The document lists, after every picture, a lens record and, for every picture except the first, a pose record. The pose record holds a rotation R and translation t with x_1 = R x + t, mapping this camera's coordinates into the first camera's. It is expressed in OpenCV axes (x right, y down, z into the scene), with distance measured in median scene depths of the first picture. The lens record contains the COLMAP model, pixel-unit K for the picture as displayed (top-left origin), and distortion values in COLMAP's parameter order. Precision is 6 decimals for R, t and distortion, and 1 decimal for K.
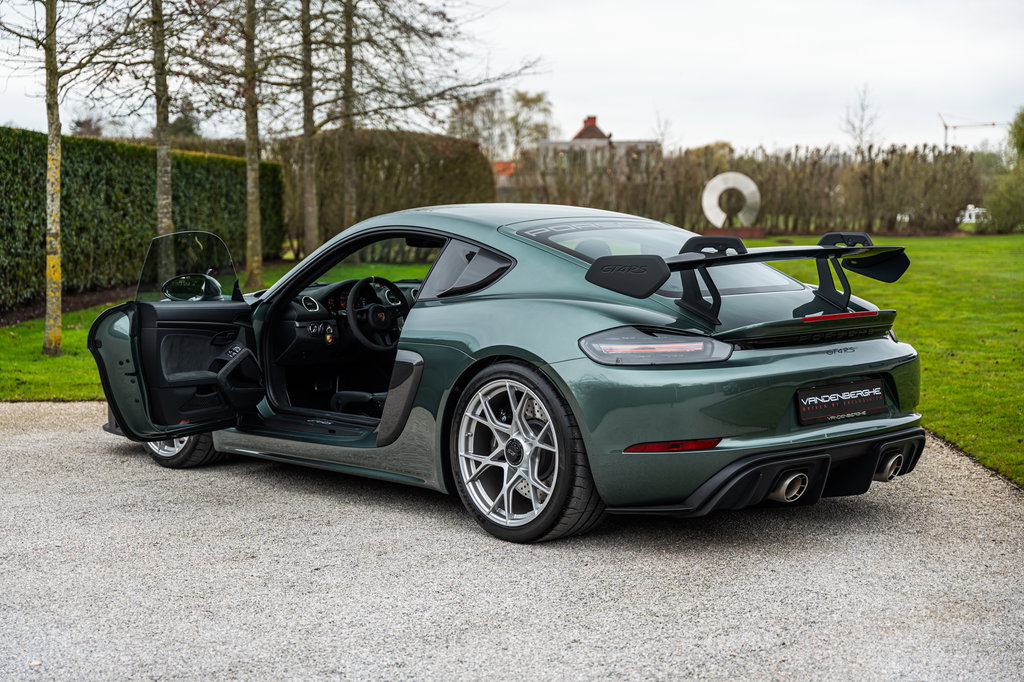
lens RADIAL K [[1580.8, 0, 512.0], [0, 1580.8, 341.0], [0, 0, 1]] dist [0.025441, 0.006992]
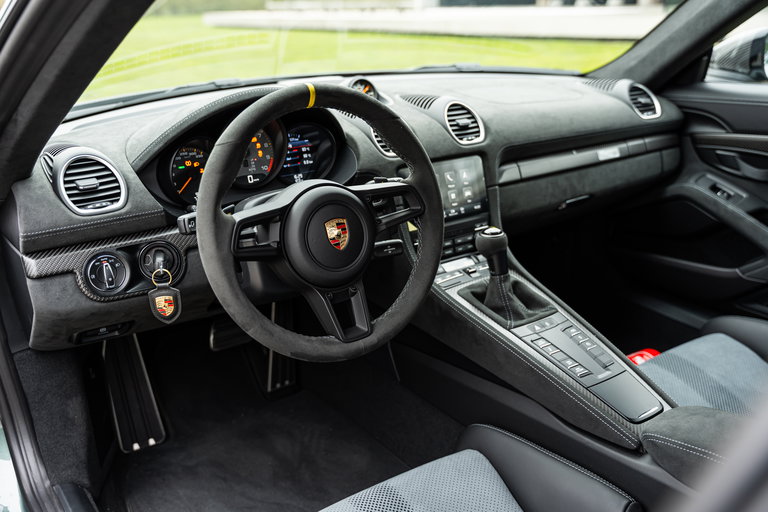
lens RADIAL K [[741.4, 0, 384.0], [0, 741.4, 256.0], [0, 0, 1]] dist [-0.009440, -0.008089]
pose [[0.990995, 0.035025, -0.129236, -0.027829], [-0.001007, 0.967102, 0.254385, -0.021932], [0.133894, -0.251964, 0.958429, 0.427156]]
